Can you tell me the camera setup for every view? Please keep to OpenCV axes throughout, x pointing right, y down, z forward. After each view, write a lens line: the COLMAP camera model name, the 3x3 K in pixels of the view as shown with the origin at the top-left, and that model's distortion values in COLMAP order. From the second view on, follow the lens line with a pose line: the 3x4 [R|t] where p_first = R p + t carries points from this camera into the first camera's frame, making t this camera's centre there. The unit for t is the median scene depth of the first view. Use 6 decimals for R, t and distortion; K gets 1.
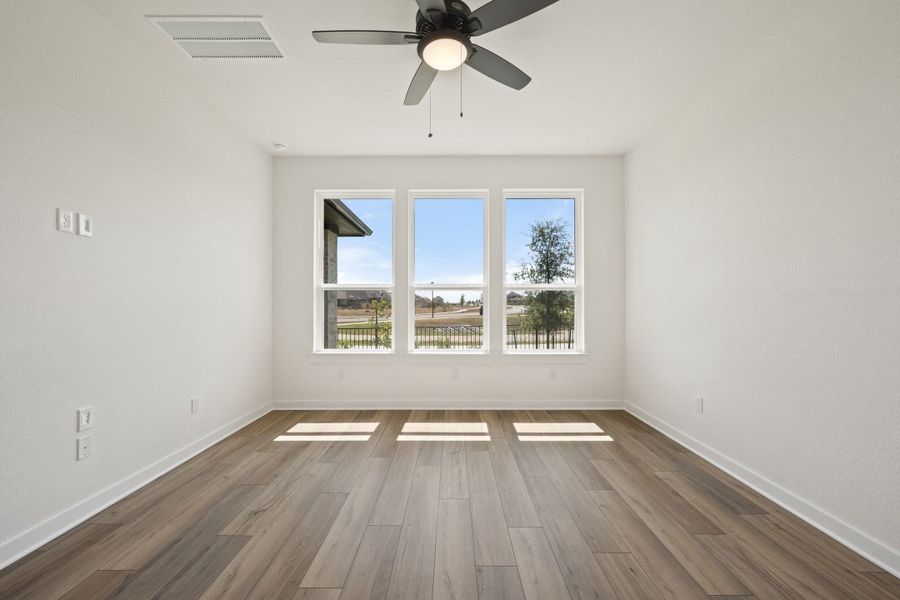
lens RADIAL K [[353.7, 0, 453.8], [0, 353.7, 306.1], [0, 0, 1]] dist [0.007664, 0.000083]
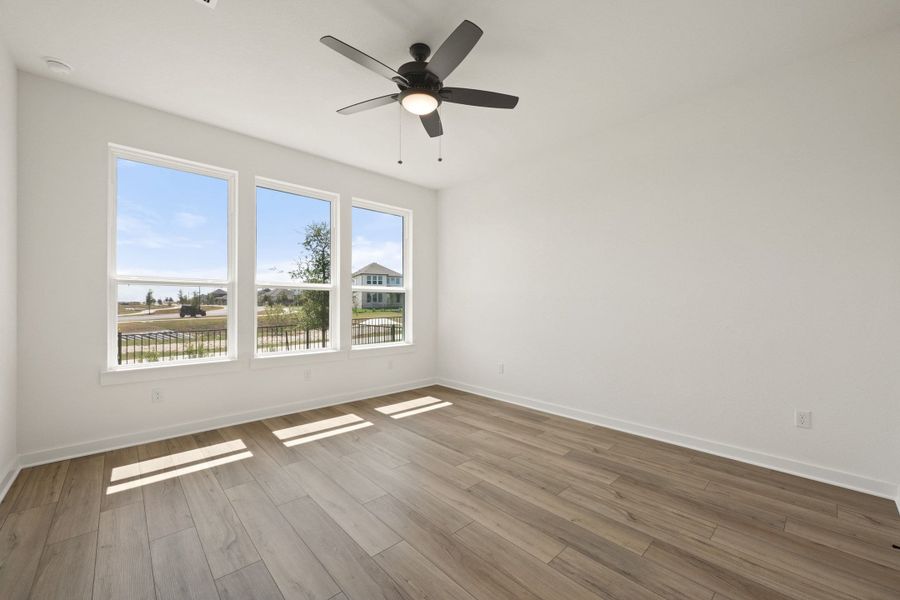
lens RADIAL K [[353.7, 0, 450.2], [0, 353.7, 304.2], [0, 0, 1]] dist [0.007664, 0.000083]
pose [[0.732219, 0.003144, 0.681062, -0.361815], [-0.000161, 0.999990, -0.004443, 0.001222], [-0.681070, 0.003143, 0.732212, 0.005314]]
